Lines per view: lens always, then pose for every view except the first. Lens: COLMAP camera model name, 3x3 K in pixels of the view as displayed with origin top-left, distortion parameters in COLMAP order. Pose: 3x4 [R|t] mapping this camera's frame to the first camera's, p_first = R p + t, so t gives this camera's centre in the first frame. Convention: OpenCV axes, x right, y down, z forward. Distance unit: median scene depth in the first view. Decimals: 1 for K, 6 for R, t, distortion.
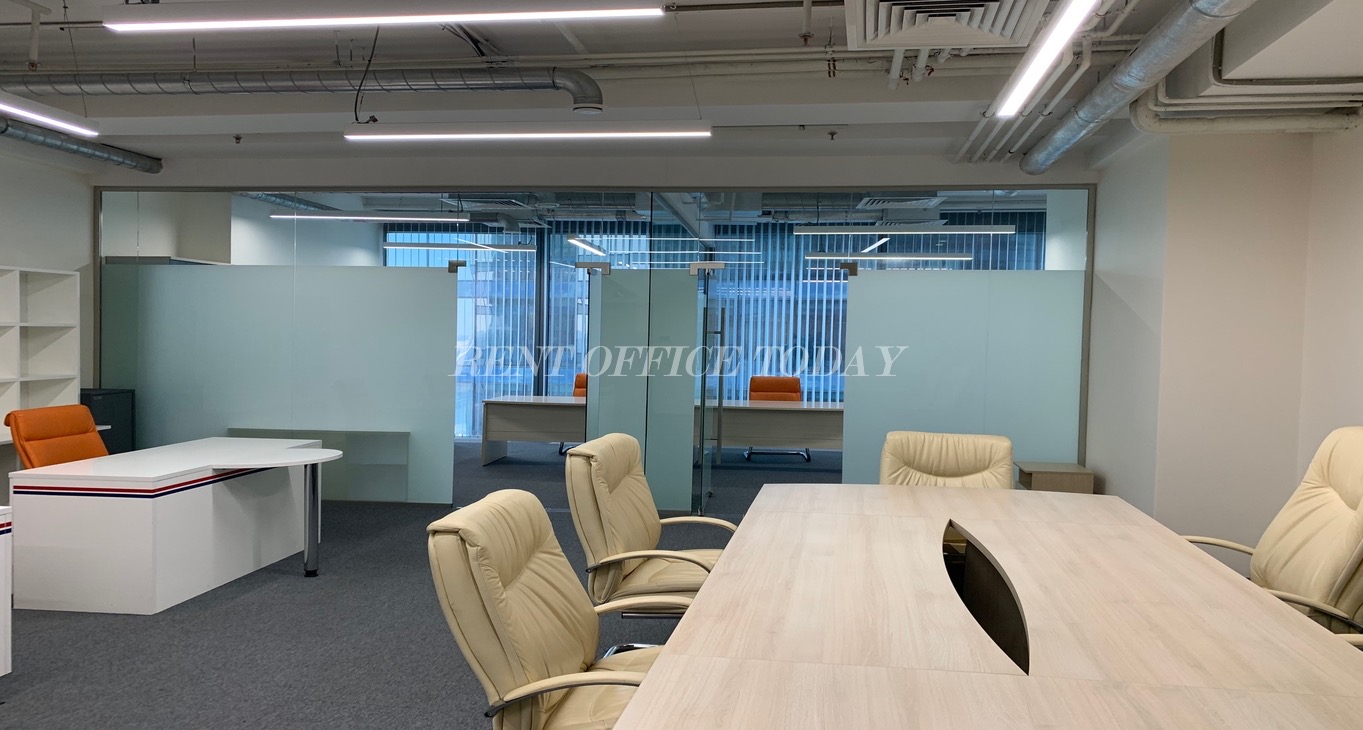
lens RADIAL K [[1038.5, 0, 652.7], [0, 1038.5, 365.9], [0, 0, 1]] dist [0.012877, -0.002780]
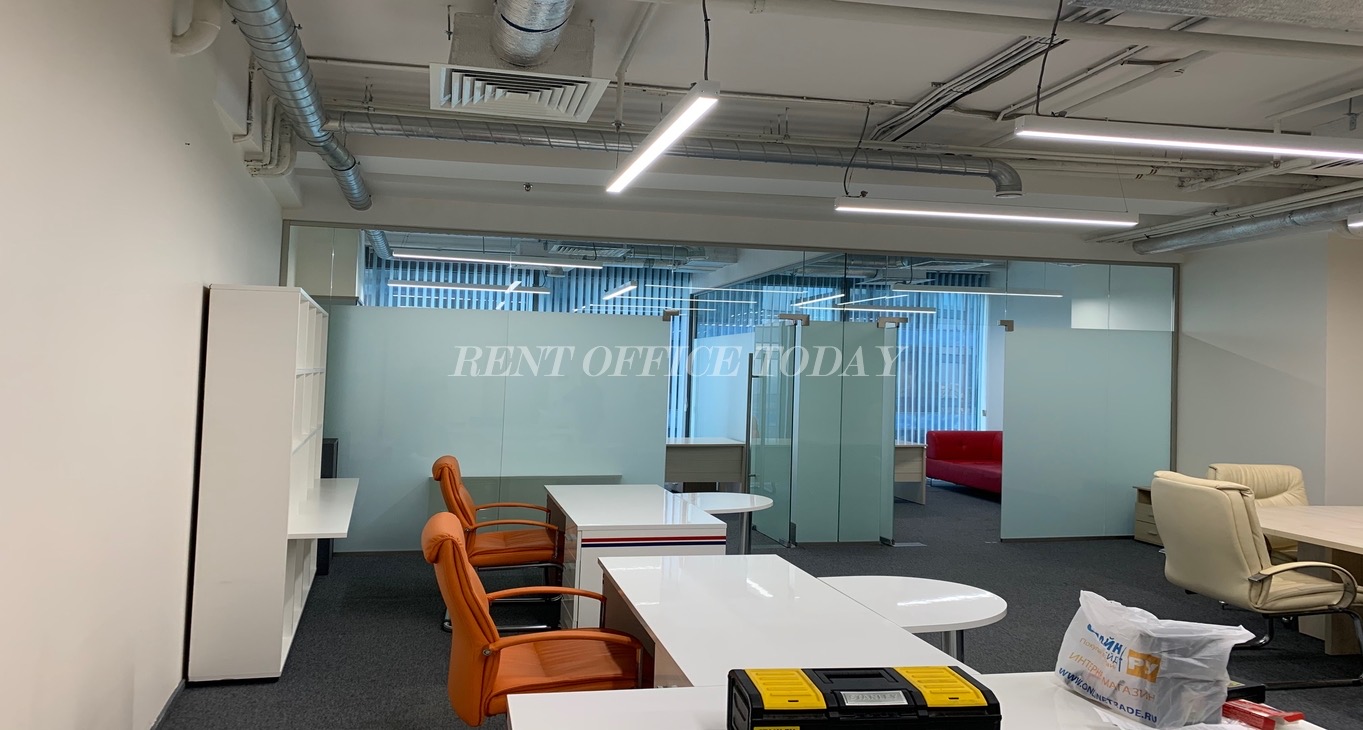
lens RADIAL K [[1038.5, 0, 652.7], [0, 1038.5, 365.9], [0, 0, 1]] dist [0.012877, -0.002780]
pose [[0.942990, 0.006870, 0.332750, -0.792950], [0.004106, 0.999471, -0.032270, -0.016644], [-0.332795, 0.031796, 0.942463, 0.031105]]
